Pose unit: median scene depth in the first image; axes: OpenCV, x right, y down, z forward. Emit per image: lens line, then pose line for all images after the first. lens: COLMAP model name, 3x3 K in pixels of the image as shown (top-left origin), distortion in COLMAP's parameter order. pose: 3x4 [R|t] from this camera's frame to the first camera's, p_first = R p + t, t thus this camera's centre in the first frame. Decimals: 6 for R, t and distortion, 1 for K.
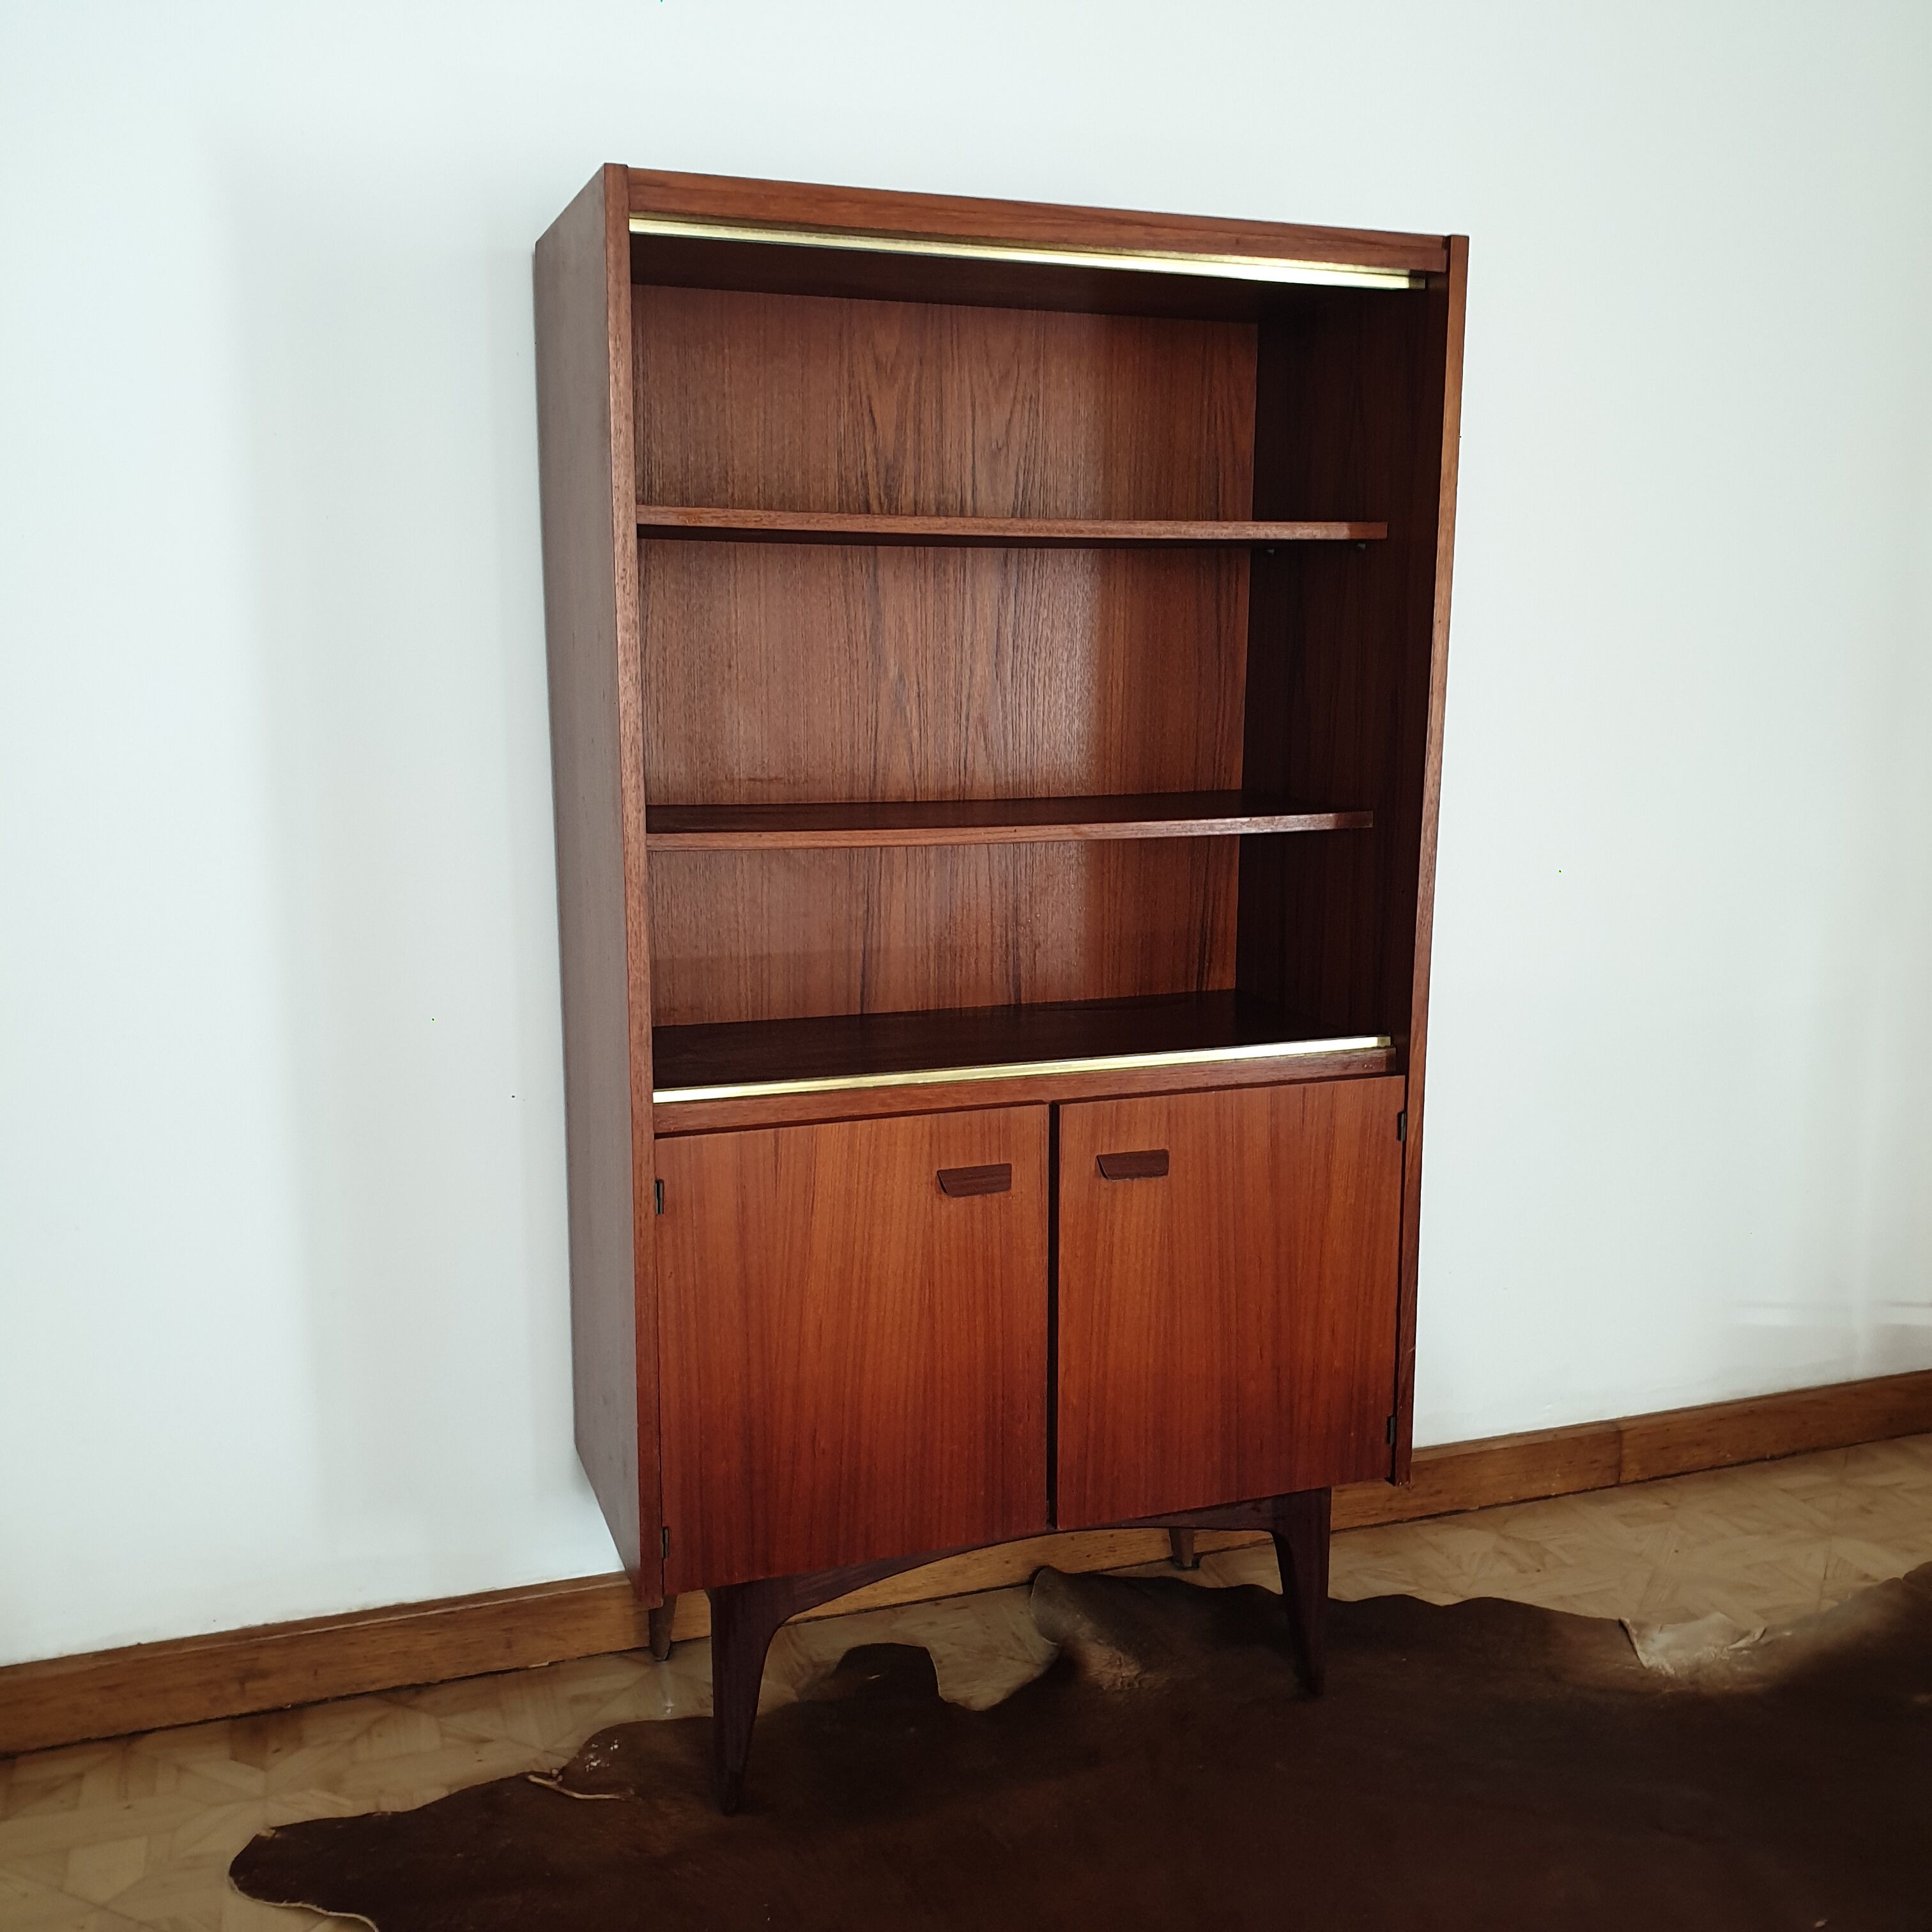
lens RADIAL K [[1960.1, 0, 979.1], [0, 1960.1, 1003.6], [0, 0, 1]] dist [0.094830, -0.176818]
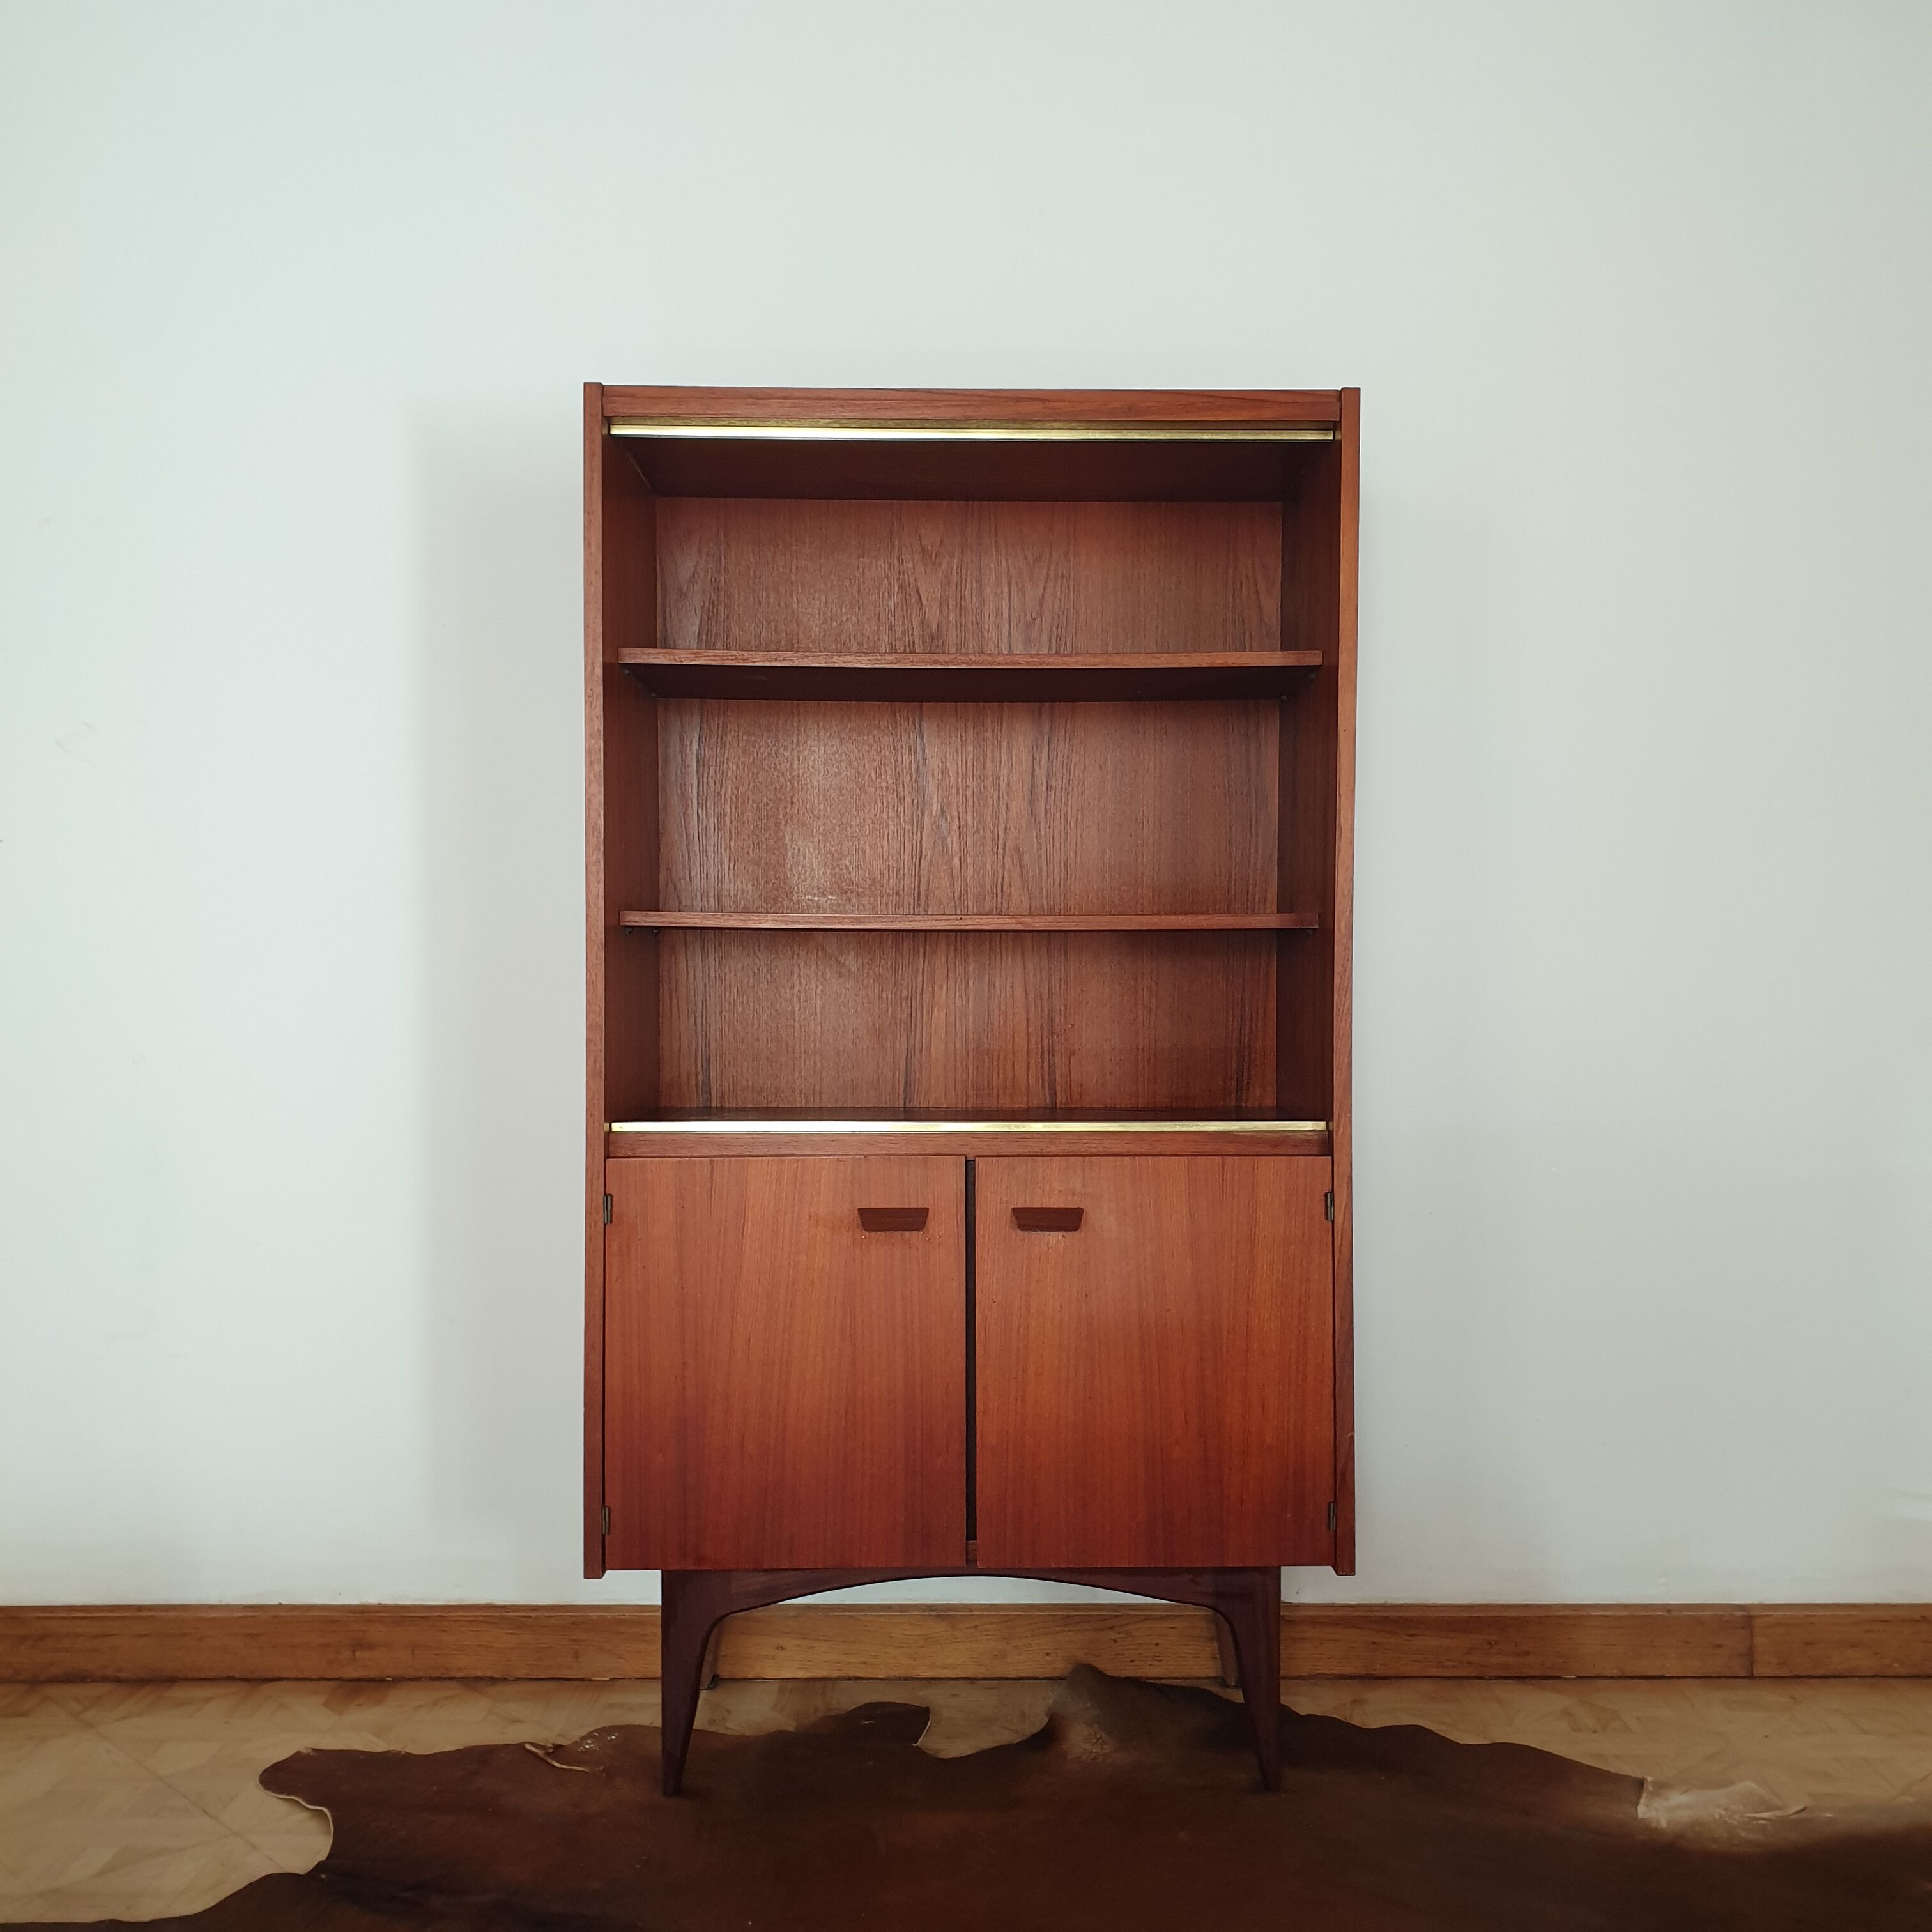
lens RADIAL K [[1920.9, 0, 1000.3], [0, 1920.9, 996.6], [0, 0, 1]] dist [0.140519, -0.313645]
pose [[0.945620, 0.003029, -0.325258, 0.380374], [-0.057595, 0.985716, -0.158265, 0.124006], [0.320133, 0.168391, 0.932287, -0.025586]]
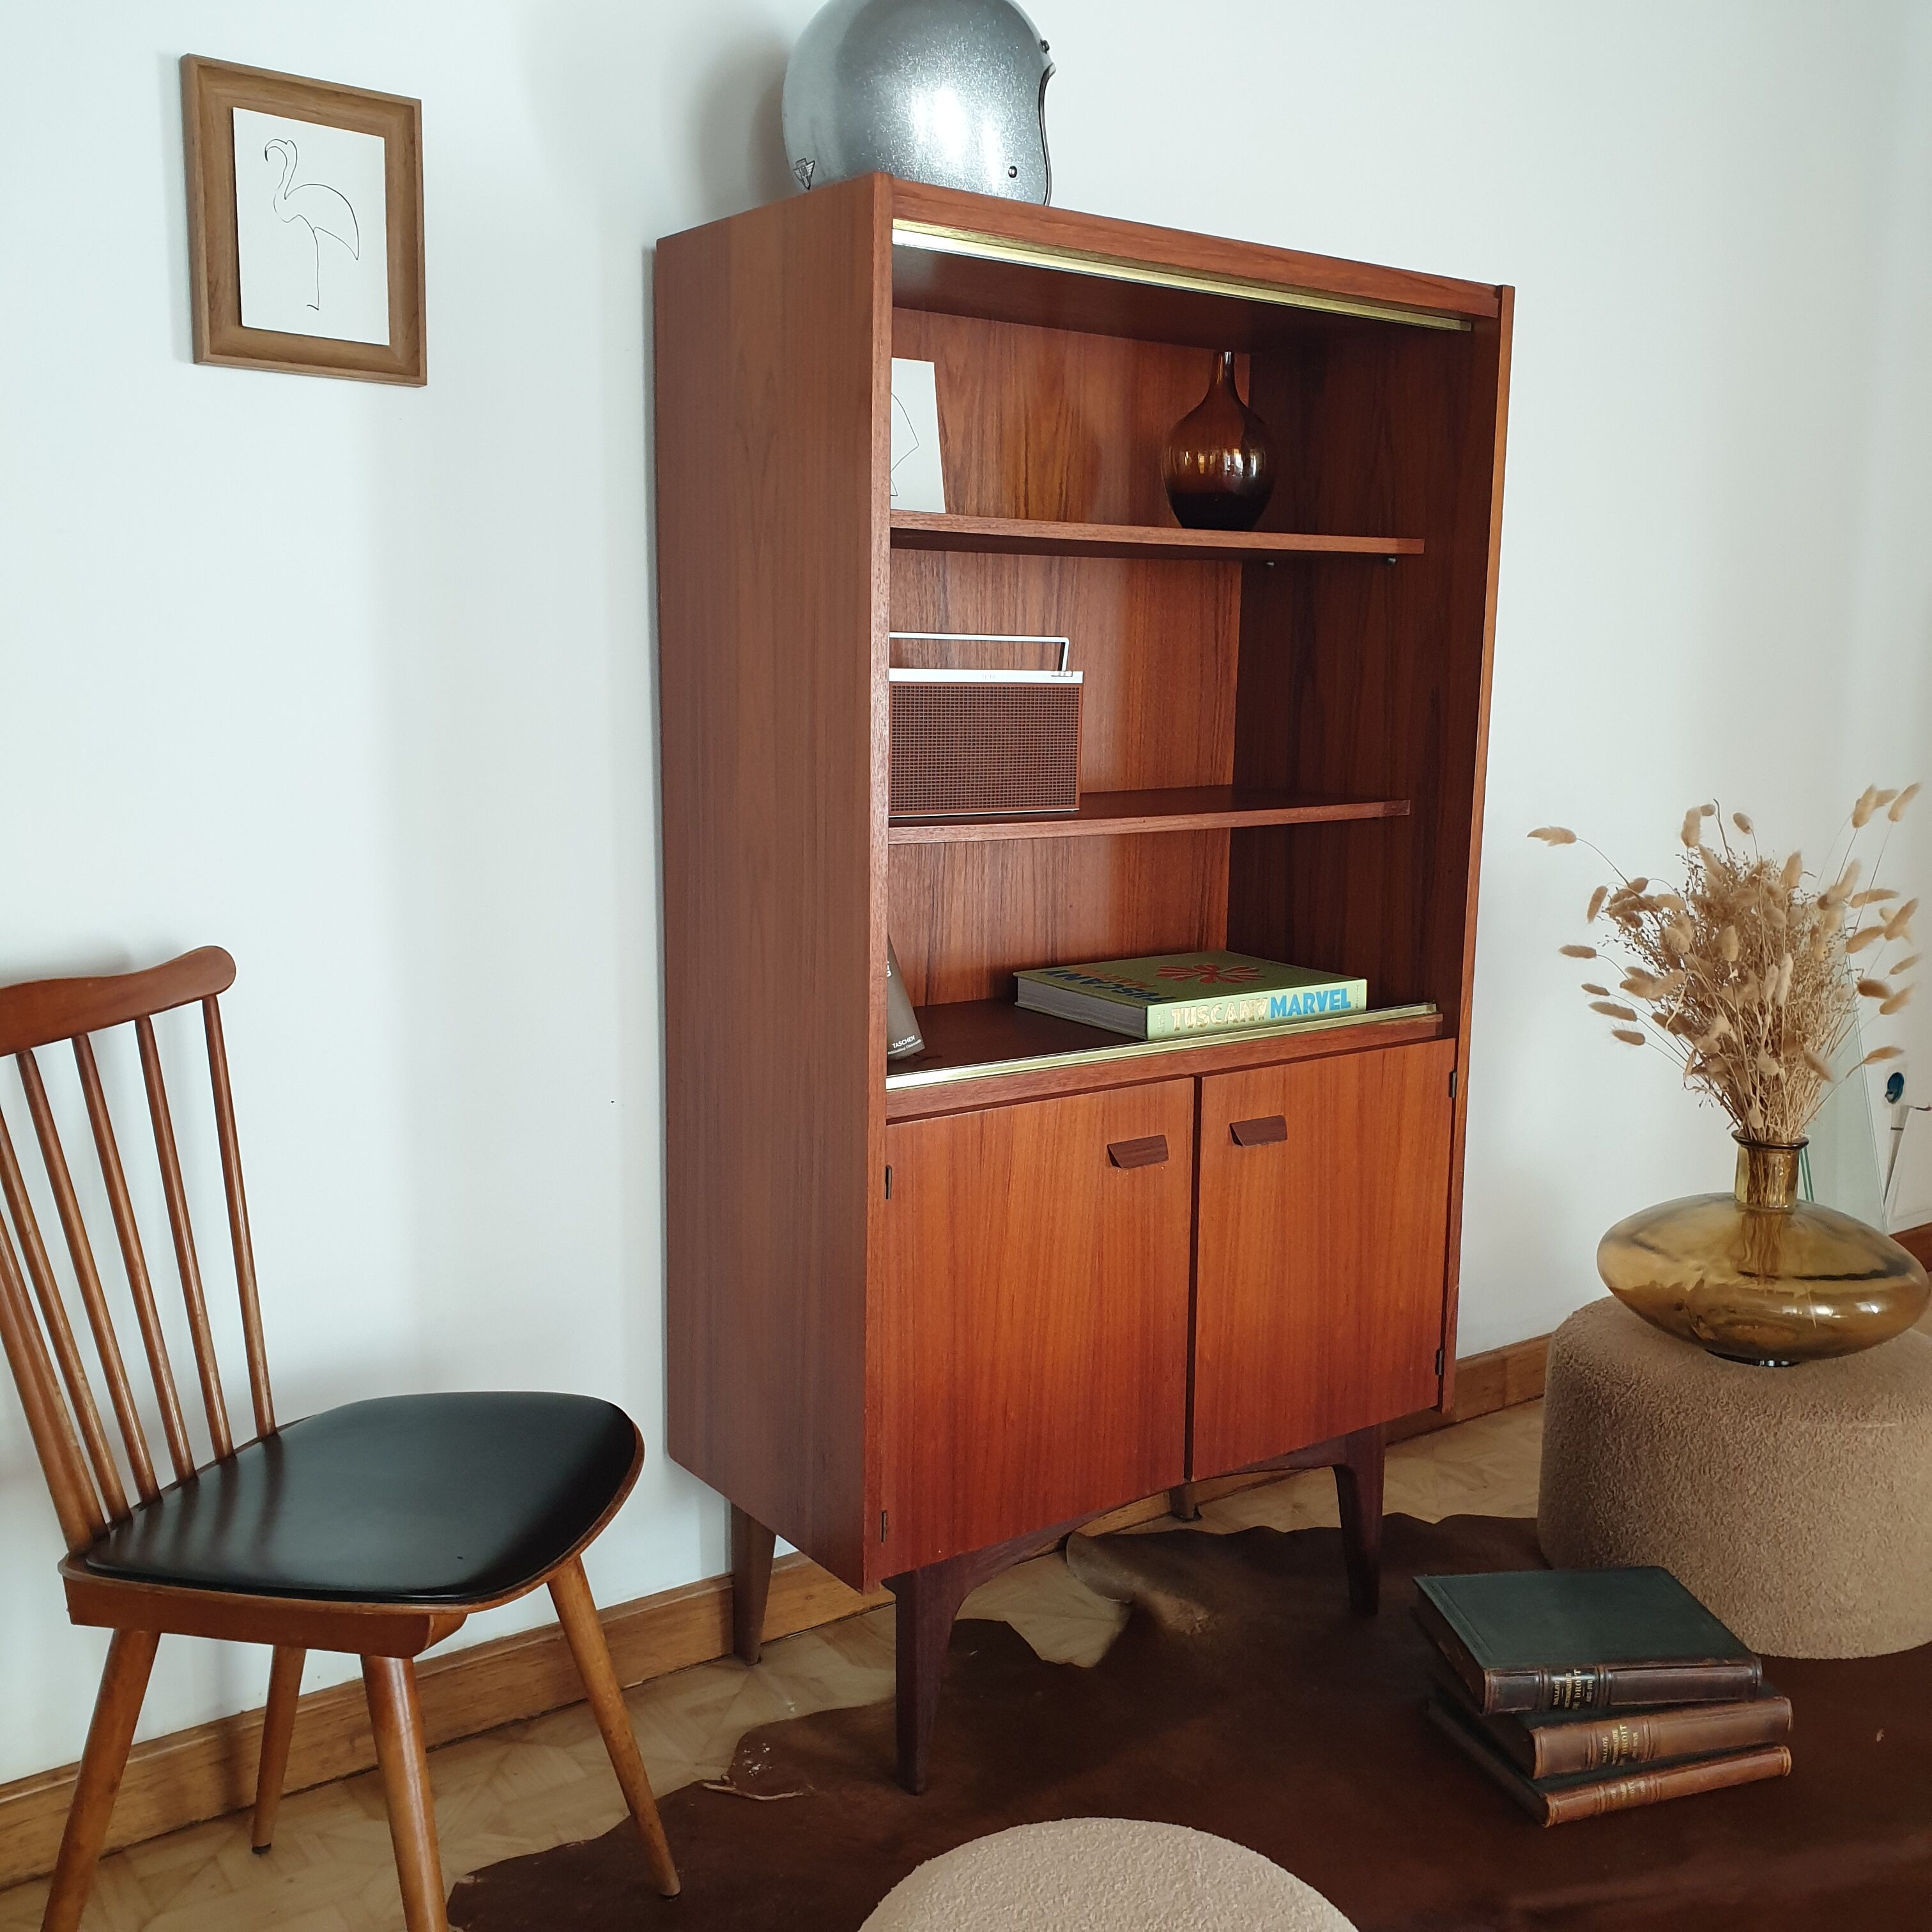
lens RADIAL K [[1964.5, 0, 972.1], [0, 1964.5, 985.2], [0, 0, 1]] dist [0.089831, -0.169472]
pose [[0.962013, -0.037601, 0.270403, -0.340452], [0.042463, 0.999024, -0.012151, 0.008806], [-0.269682, 0.023172, 0.962670, 0.005034]]
